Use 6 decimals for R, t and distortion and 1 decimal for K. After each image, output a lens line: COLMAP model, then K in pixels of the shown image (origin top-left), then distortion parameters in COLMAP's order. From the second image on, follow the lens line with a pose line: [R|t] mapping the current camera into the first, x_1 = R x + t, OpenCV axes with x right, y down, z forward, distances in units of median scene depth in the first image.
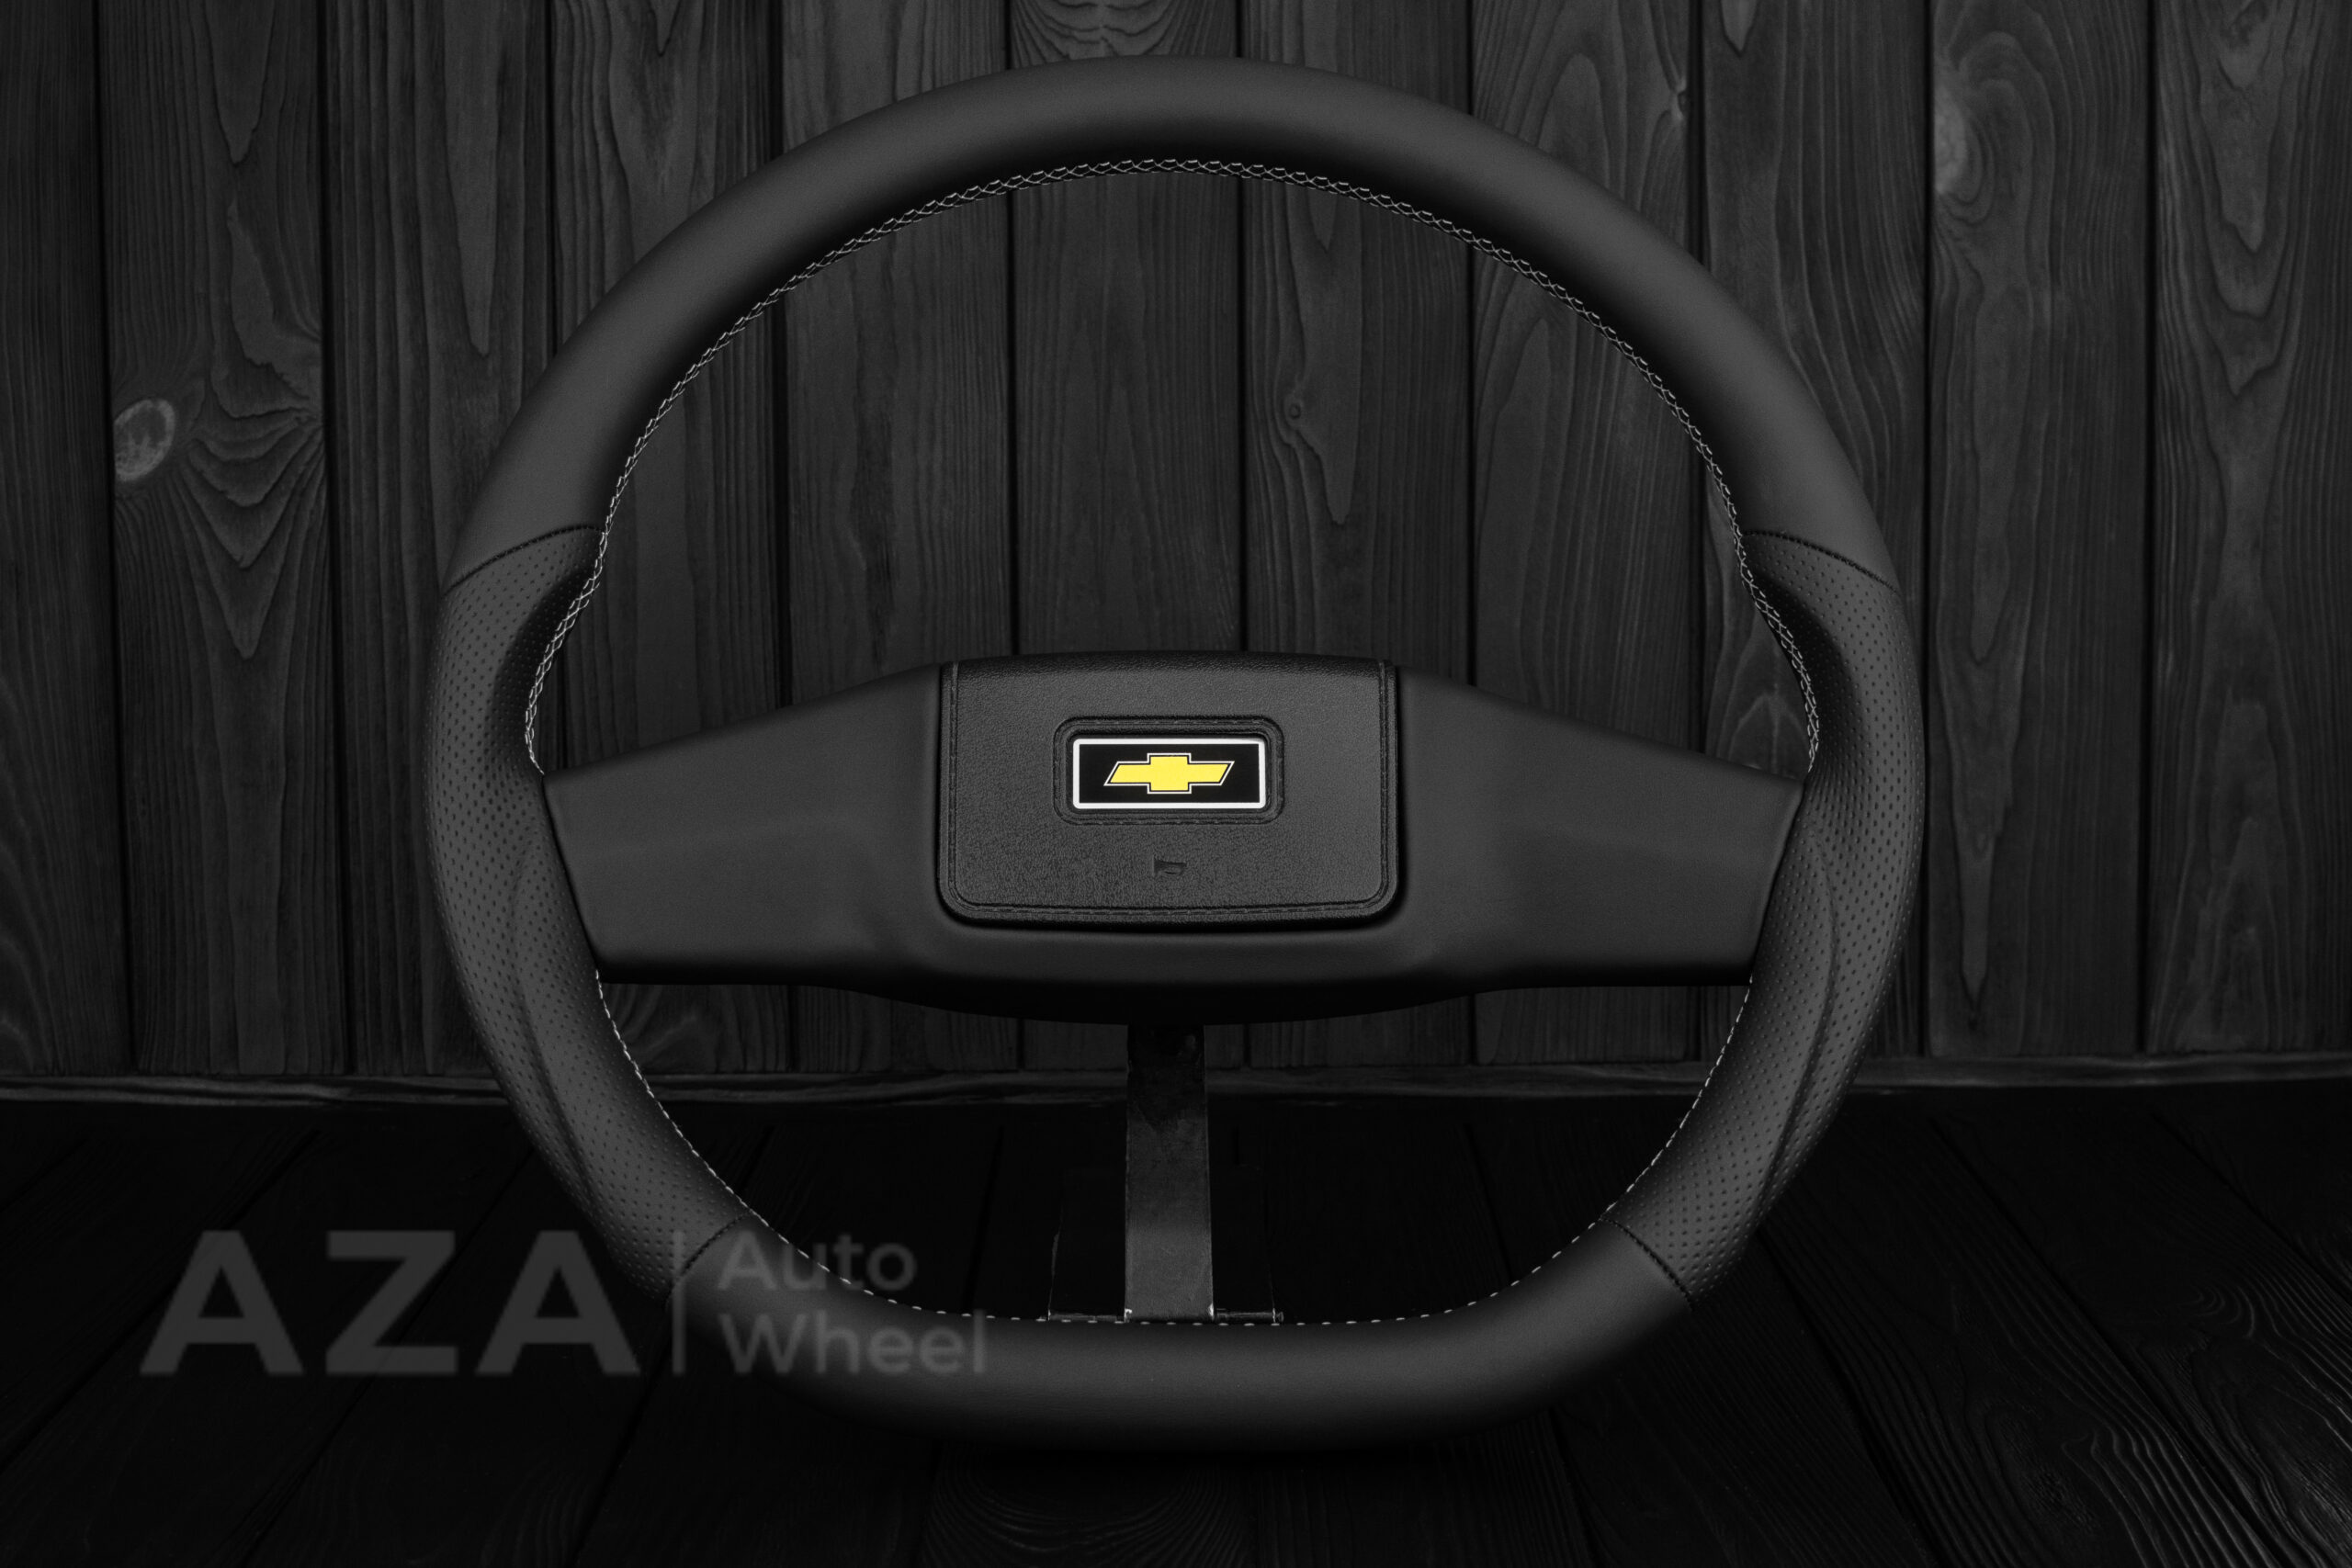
lens RADIAL K [[3339.7, 0, 1173.9], [0, 3339.7, 771.1], [0, 0, 1]] dist [-0.190976, 0.150028]
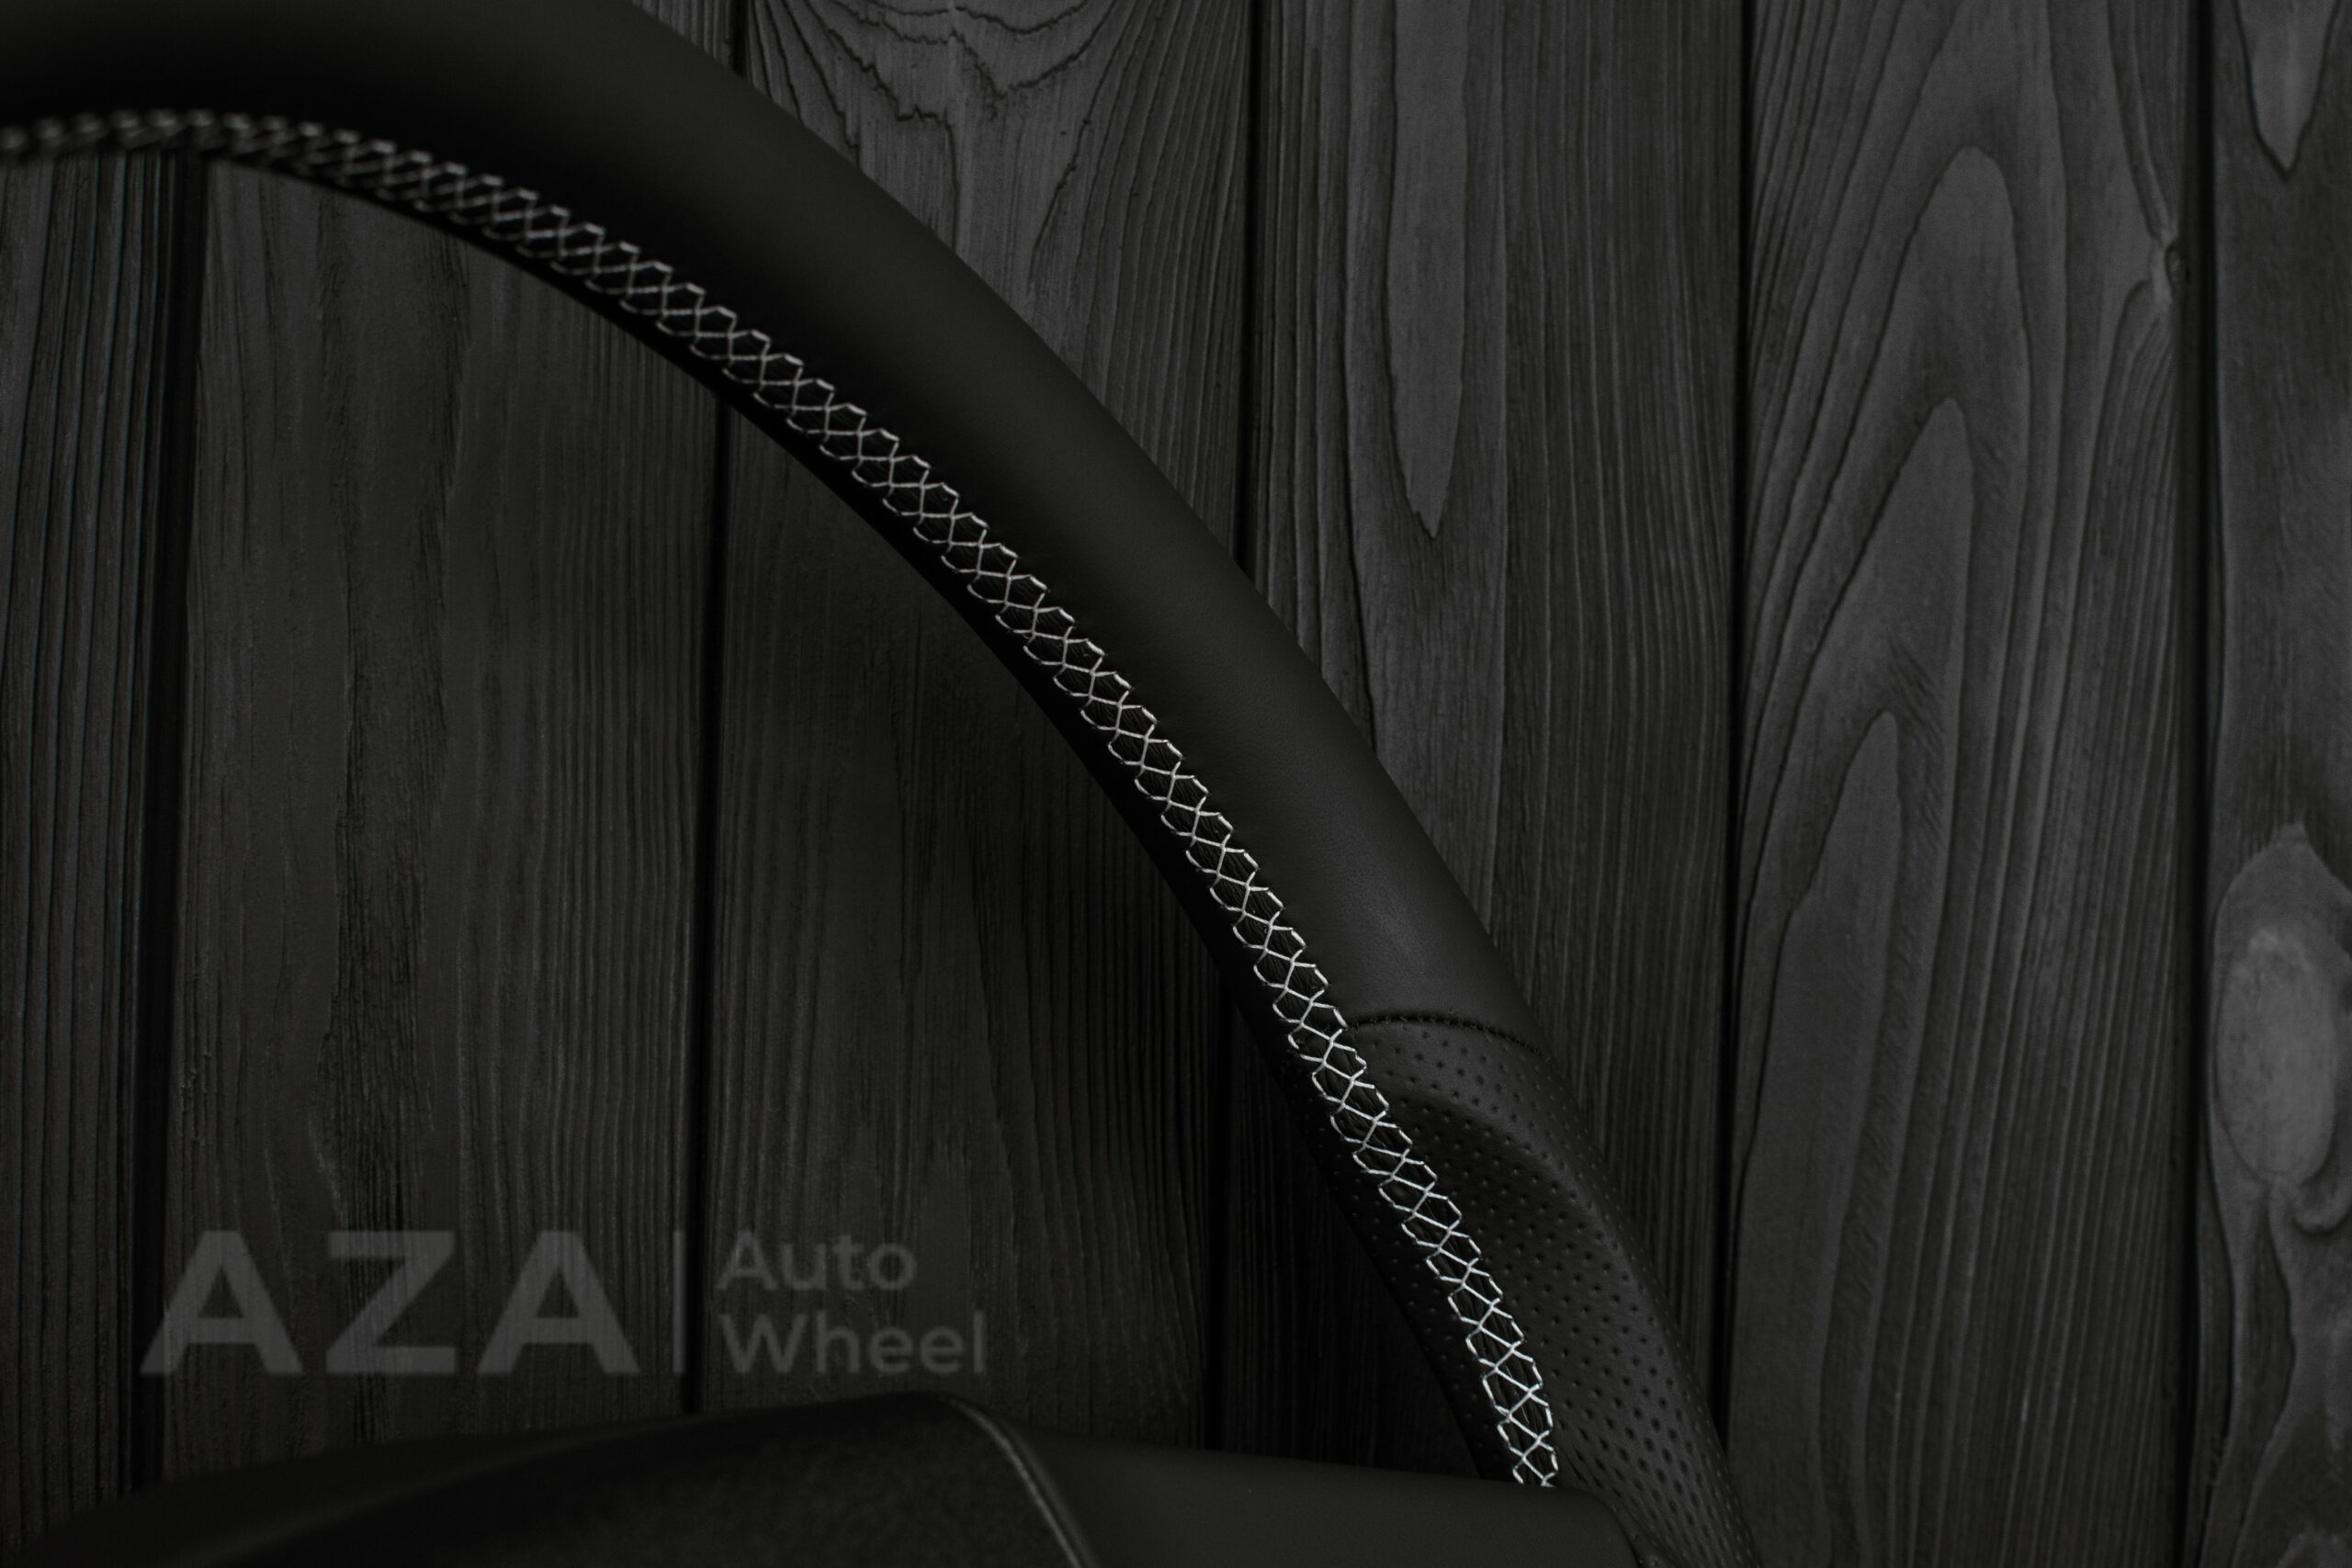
lens RADIAL K [[3567.9, 0, 1171.1], [0, 3567.9, 790.2], [0, 0, 1]] dist [-0.206468, 0.180898]
pose [[0.986341, 0.043088, 0.158982, -0.063052], [-0.019908, 0.989288, -0.144612, -0.053074], [-0.163510, 0.139472, 0.976633, 0.541902]]
